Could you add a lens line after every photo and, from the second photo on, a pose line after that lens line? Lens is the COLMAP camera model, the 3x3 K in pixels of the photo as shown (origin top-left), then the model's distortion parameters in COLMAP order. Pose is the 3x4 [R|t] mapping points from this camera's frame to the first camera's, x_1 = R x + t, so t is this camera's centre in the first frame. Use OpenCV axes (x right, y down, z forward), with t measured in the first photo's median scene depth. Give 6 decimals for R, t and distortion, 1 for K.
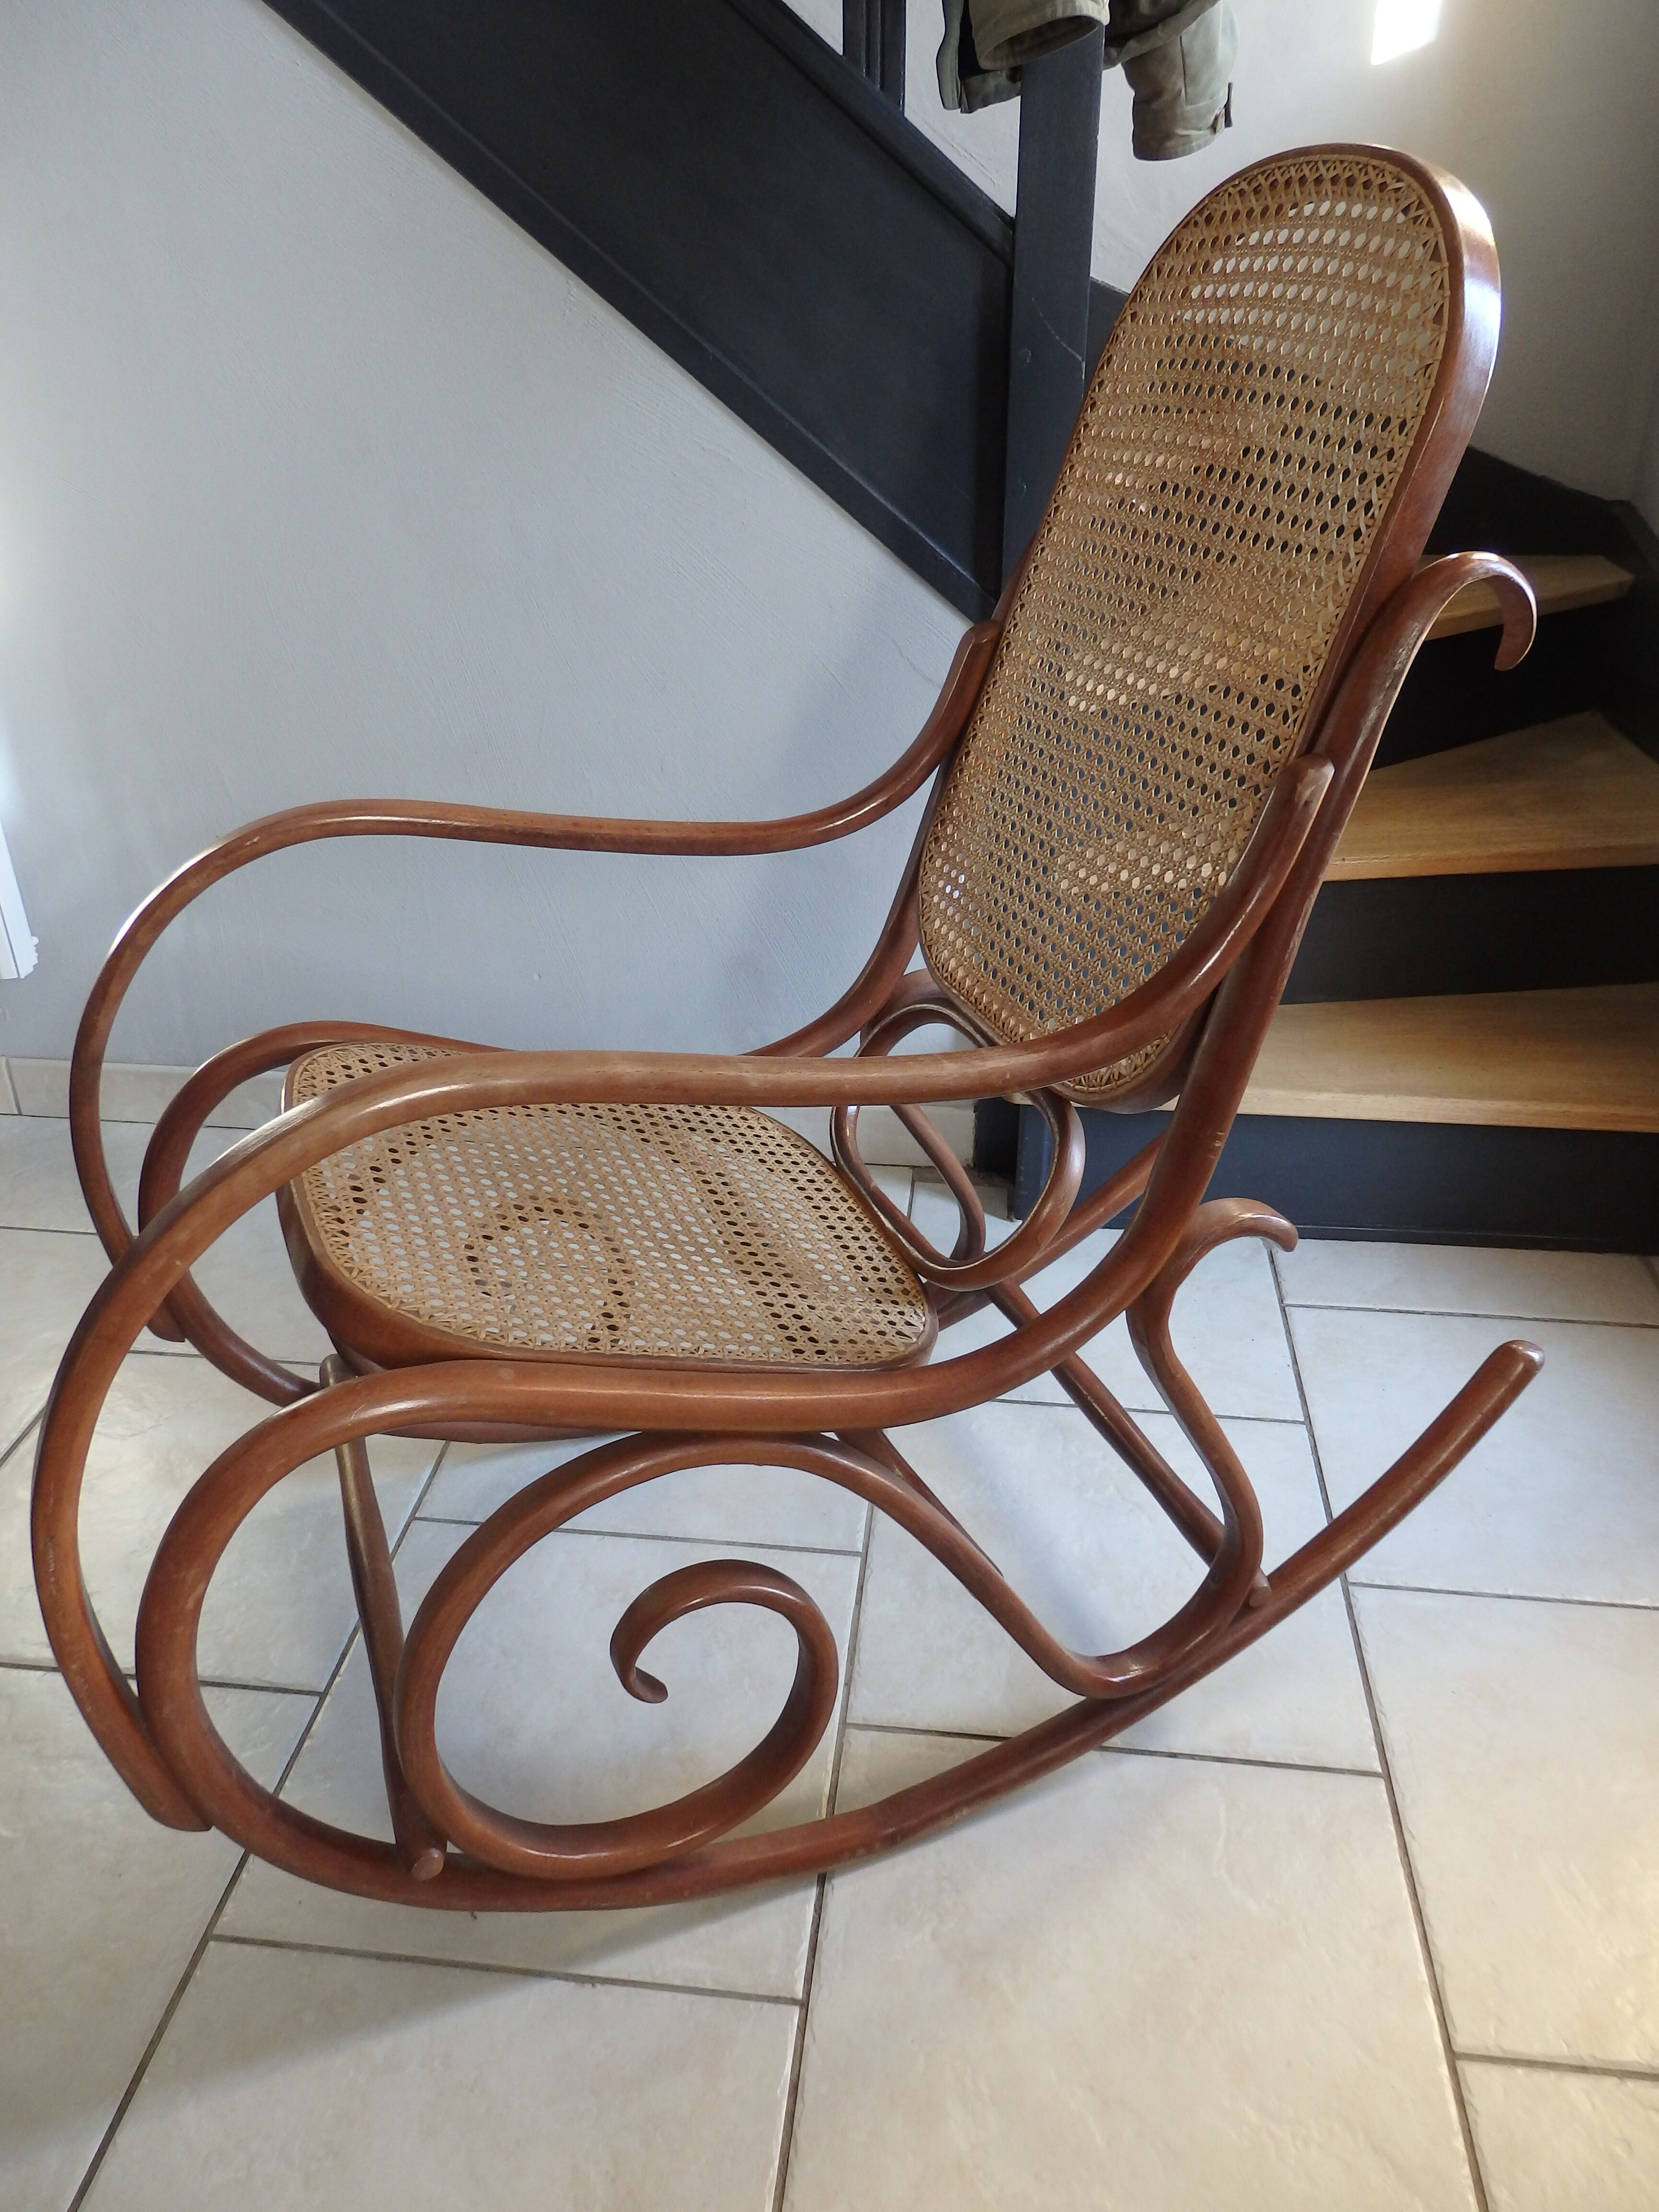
lens RADIAL K [[1605.4, 0, 827.6], [0, 1605.4, 1085.7], [0, 0, 1]] dist [-0.016368, 0.000788]
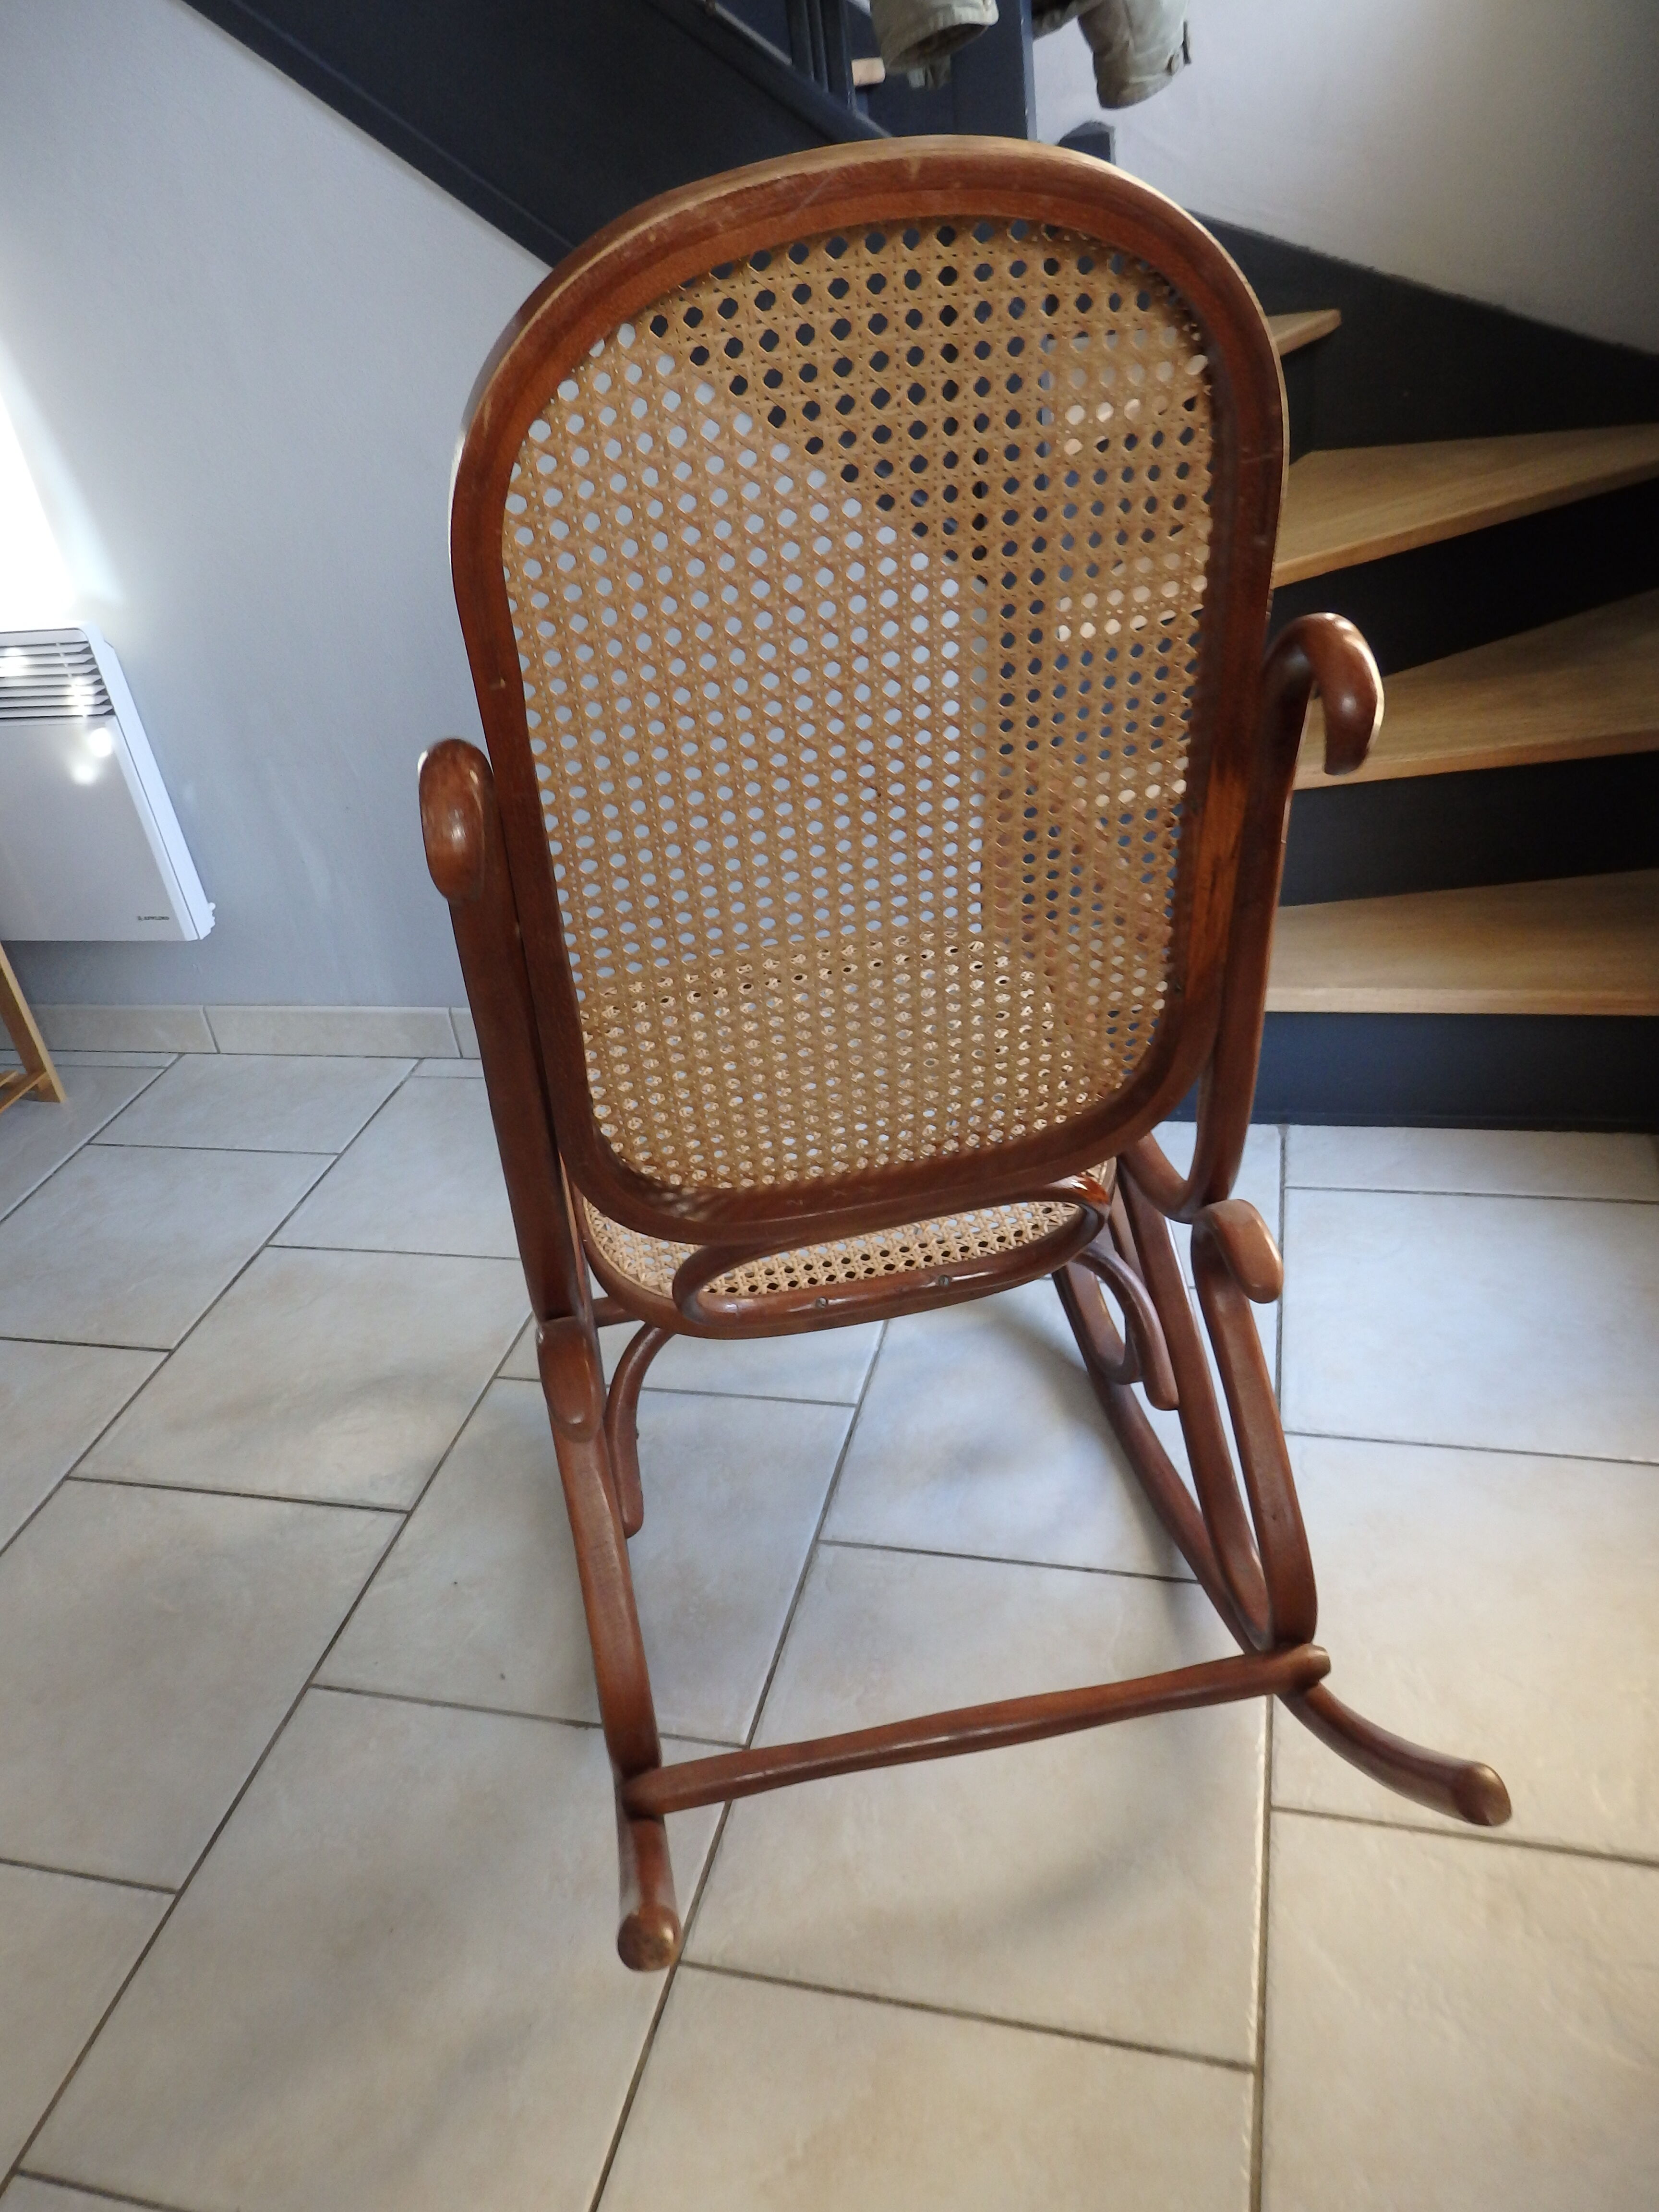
lens RADIAL K [[1605.4, 0, 825.7], [0, 1605.4, 1114.4], [0, 0, 1]] dist [-0.016368, 0.000788]
pose [[0.985105, -0.029201, -0.169453, 0.178054], [0.042821, 0.996089, 0.077284, -0.009923], [0.166534, -0.083389, 0.982503, -0.119608]]
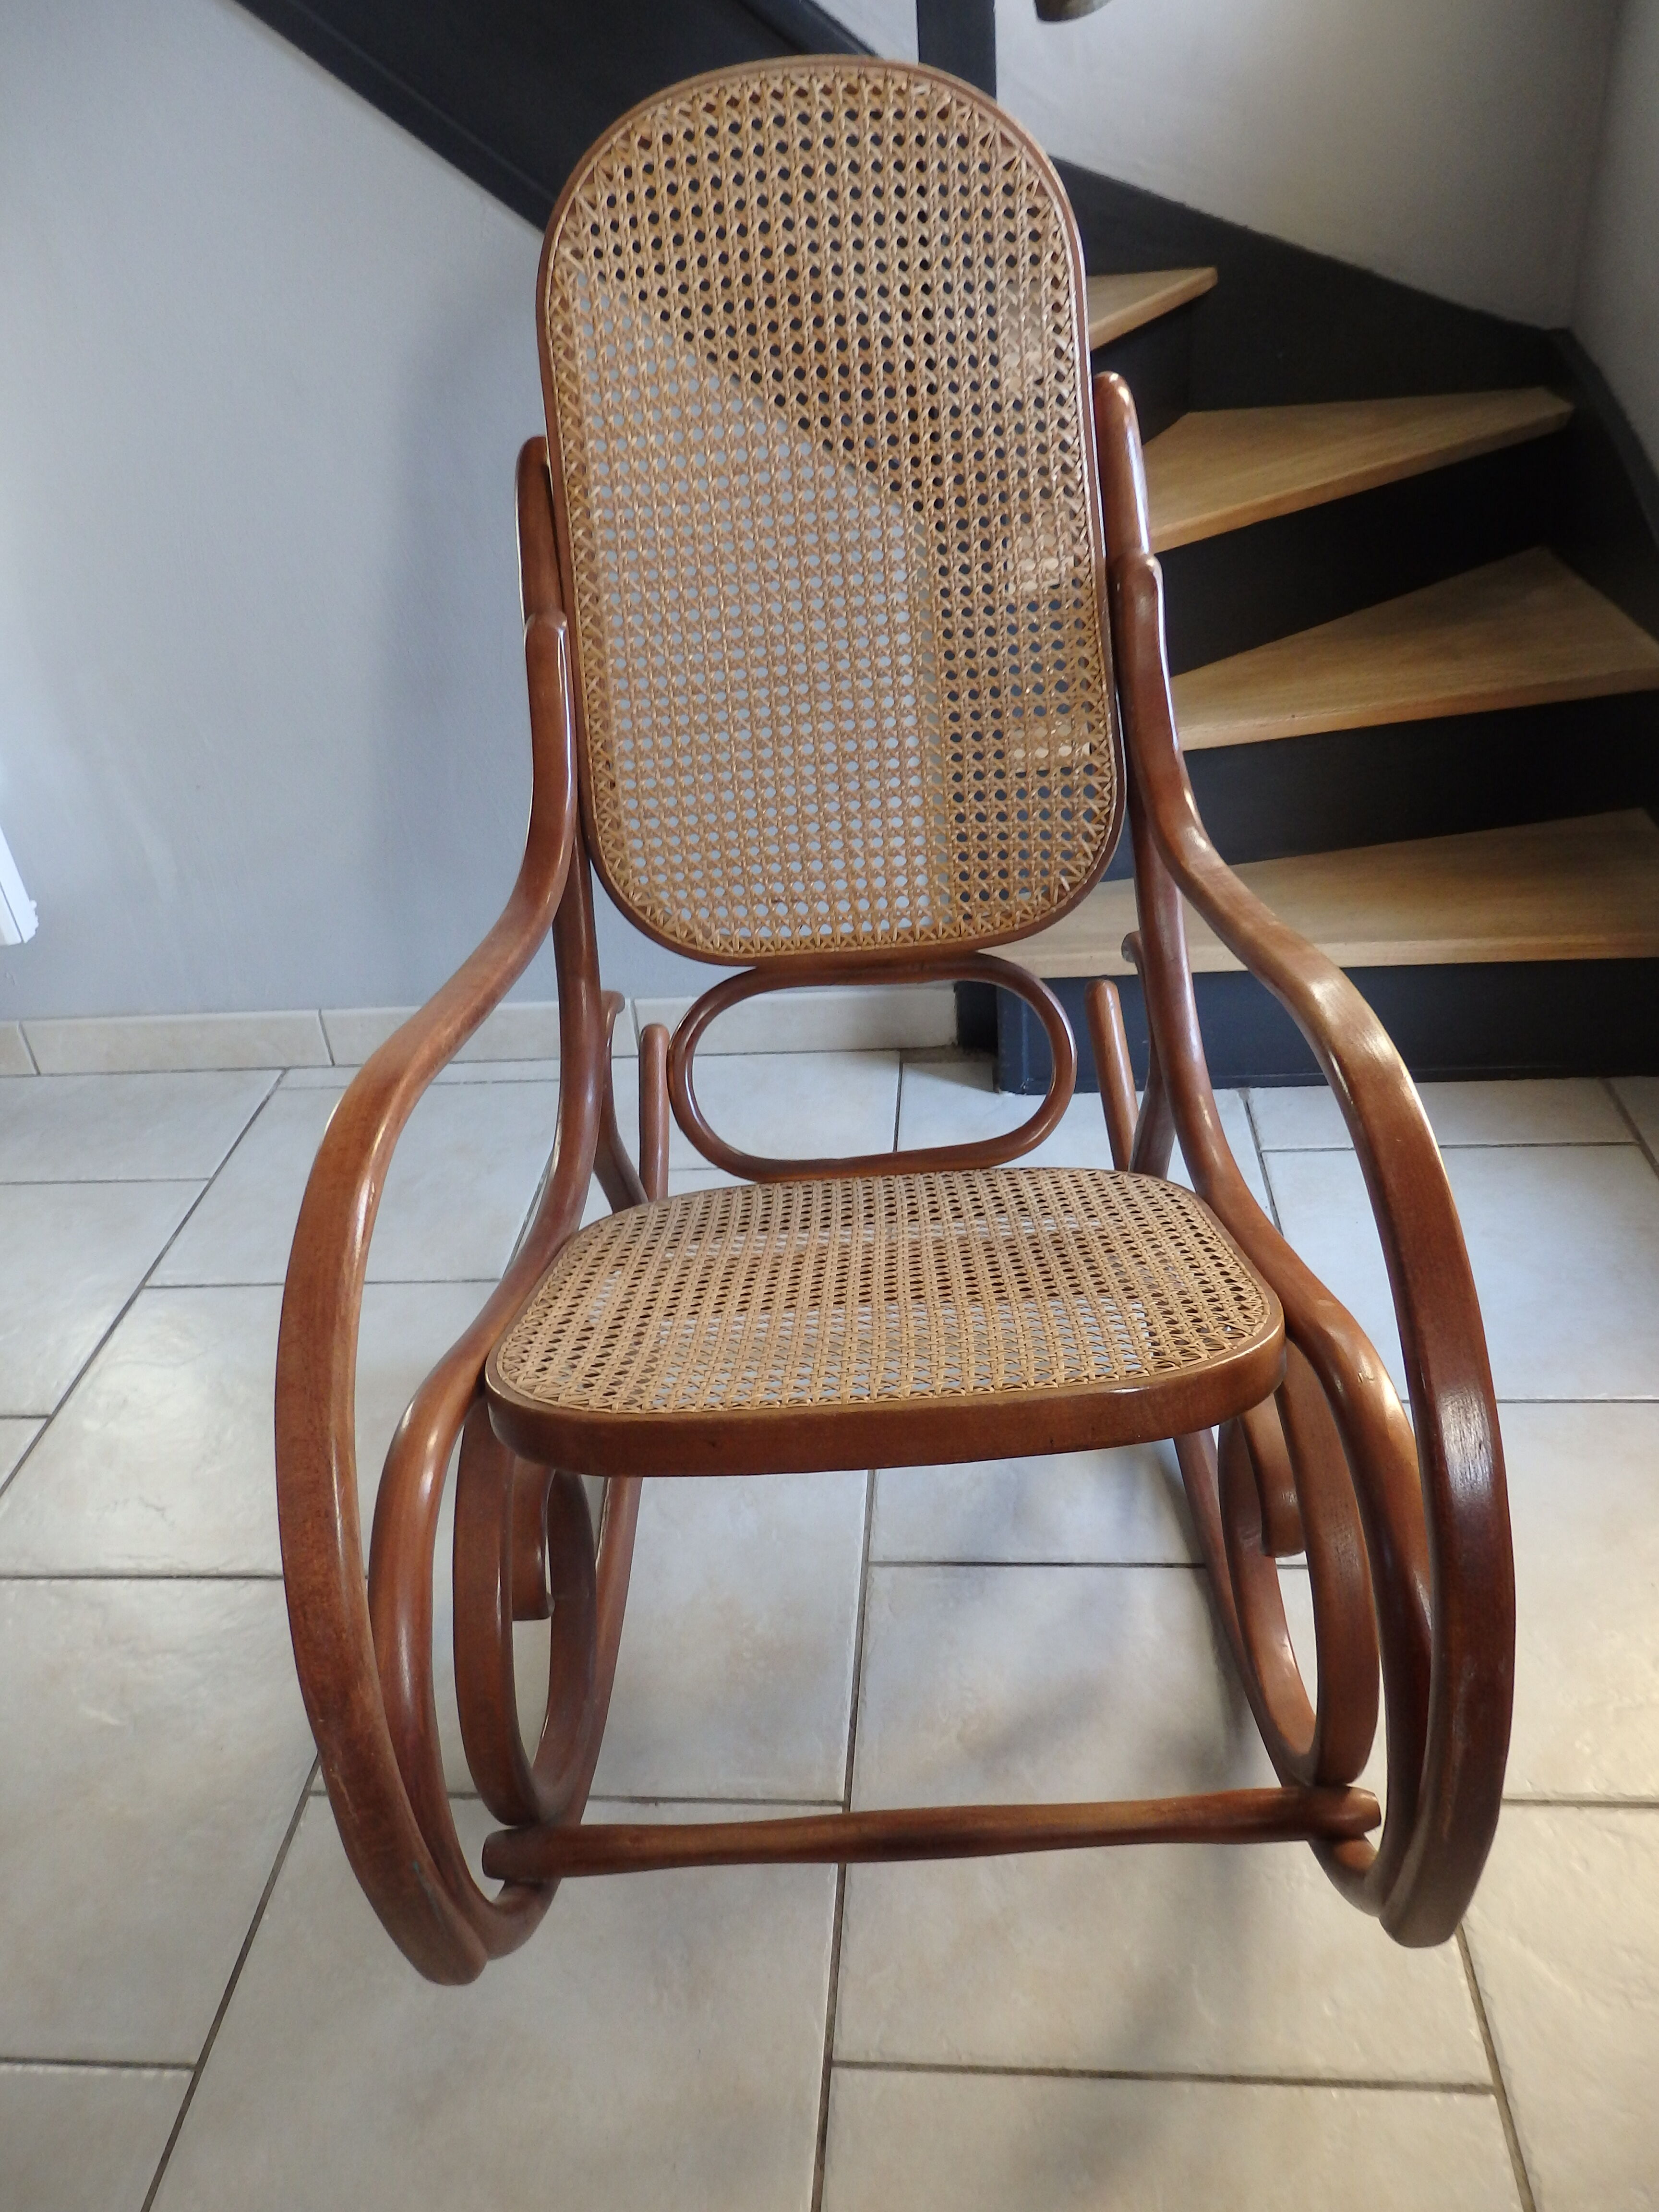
lens RADIAL K [[1605.4, 0, 838.8], [0, 1605.4, 1113.9], [0, 0, 1]] dist [-0.016368, 0.000788]
pose [[0.996565, -0.082794, -0.001690, 0.013935], [0.082647, 0.993099, 0.083214, 0.002201], [-0.005211, -0.083068, 0.996530, -0.047096]]
